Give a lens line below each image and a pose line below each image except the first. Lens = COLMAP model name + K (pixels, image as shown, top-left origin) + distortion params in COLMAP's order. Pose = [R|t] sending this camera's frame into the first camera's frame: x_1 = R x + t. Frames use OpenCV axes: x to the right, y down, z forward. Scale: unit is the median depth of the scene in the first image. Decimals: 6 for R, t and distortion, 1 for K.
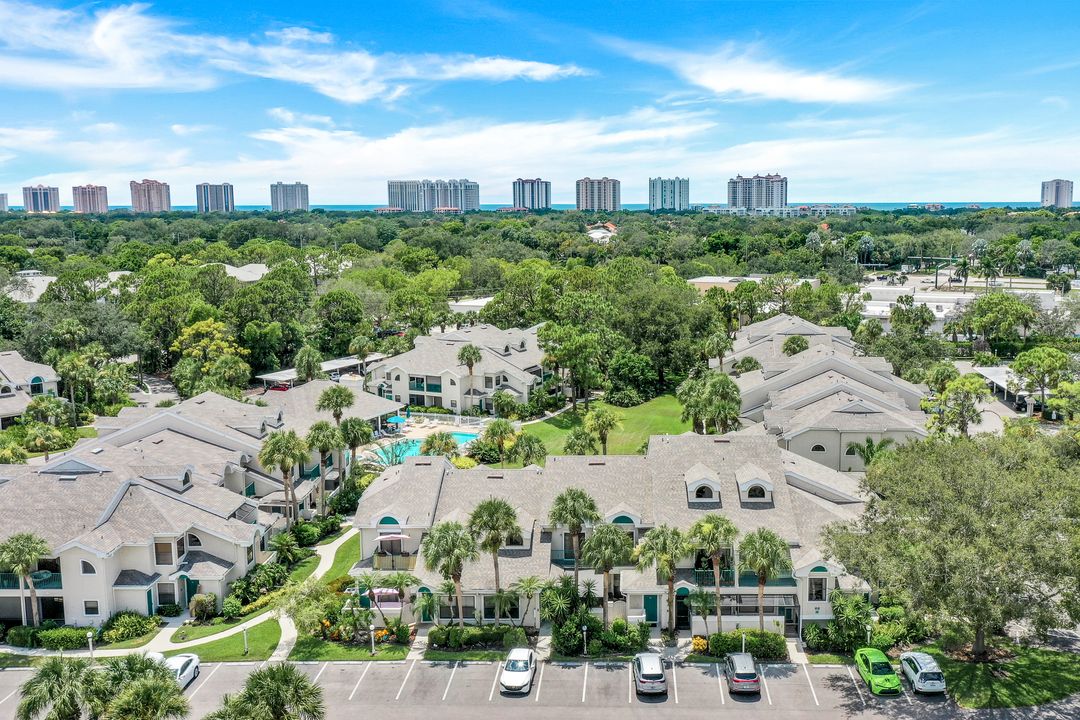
lens RADIAL K [[1048.6, 0, 540.0], [0, 1048.6, 360.0], [0, 0, 1]] dist [0.010844, 0.004098]
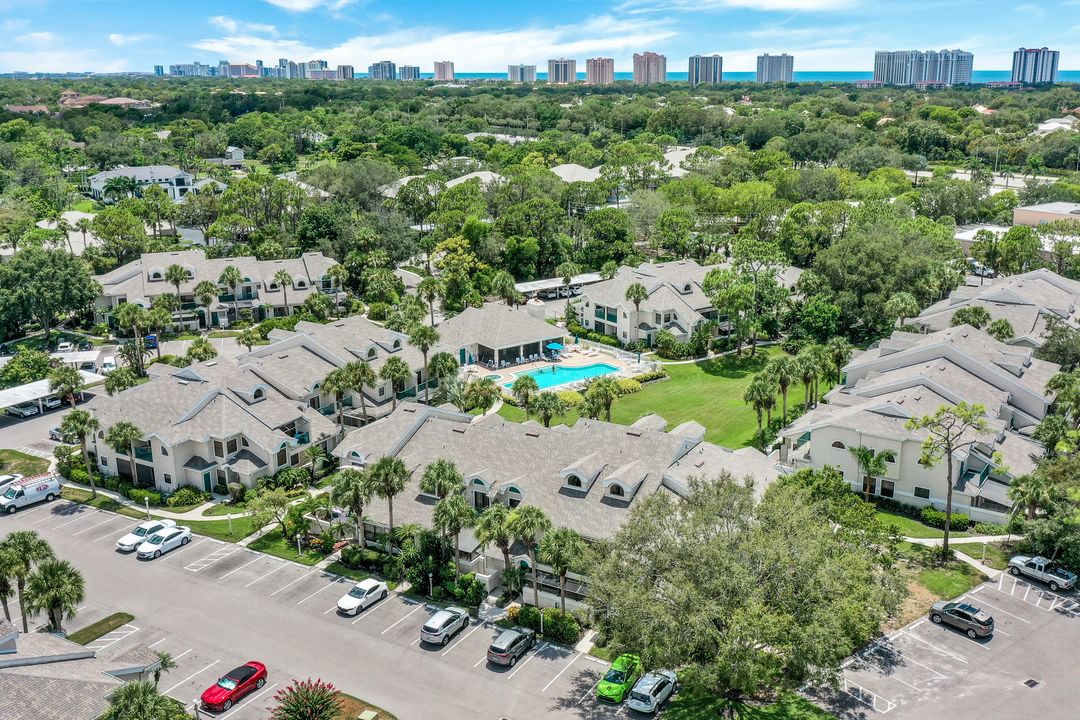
lens RADIAL K [[1023.7, 0, 540.0], [0, 1023.7, 360.0], [0, 0, 1]] dist [0.005311, 0.007310]
pose [[0.868439, 0.134964, -0.477073, 0.348859], [-0.066447, 0.985238, 0.157768, -0.093637], [0.491324, -0.105312, 0.864587, 0.037081]]
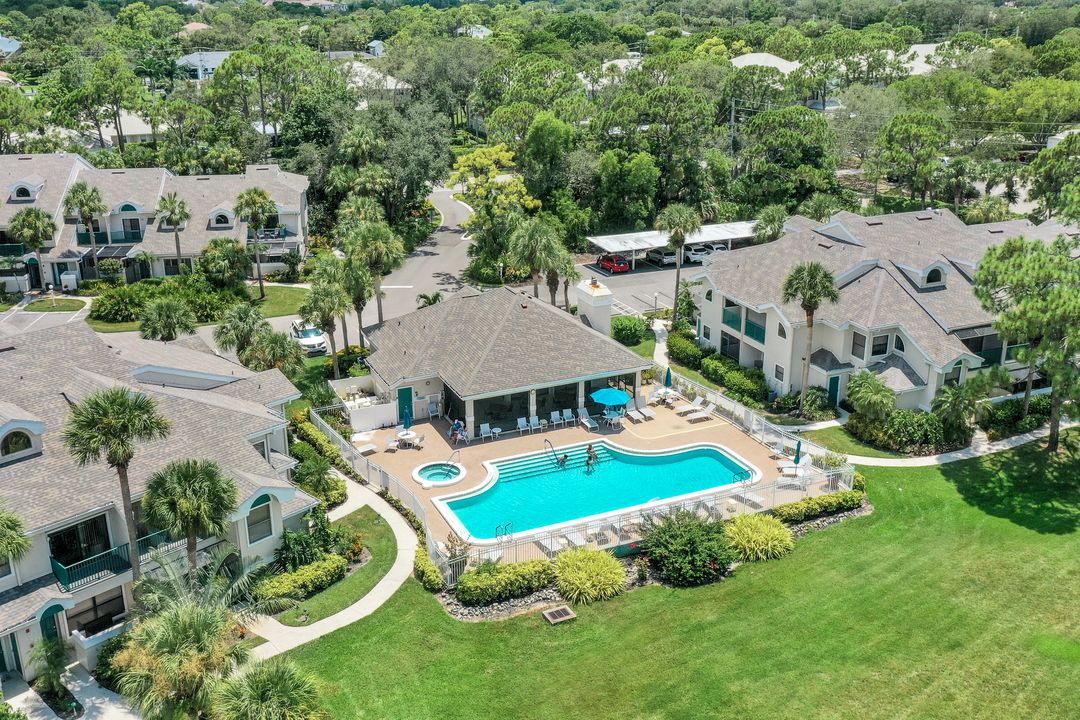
lens RADIAL K [[1023.7, 0, 540.0], [0, 1023.7, 360.0], [0, 0, 1]] dist [0.005311, 0.007310]
pose [[0.745528, 0.231575, -0.624949, 0.132173], [-0.092836, 0.964635, 0.246698, -0.071870], [0.659977, -0.125902, 0.740661, 0.567561]]
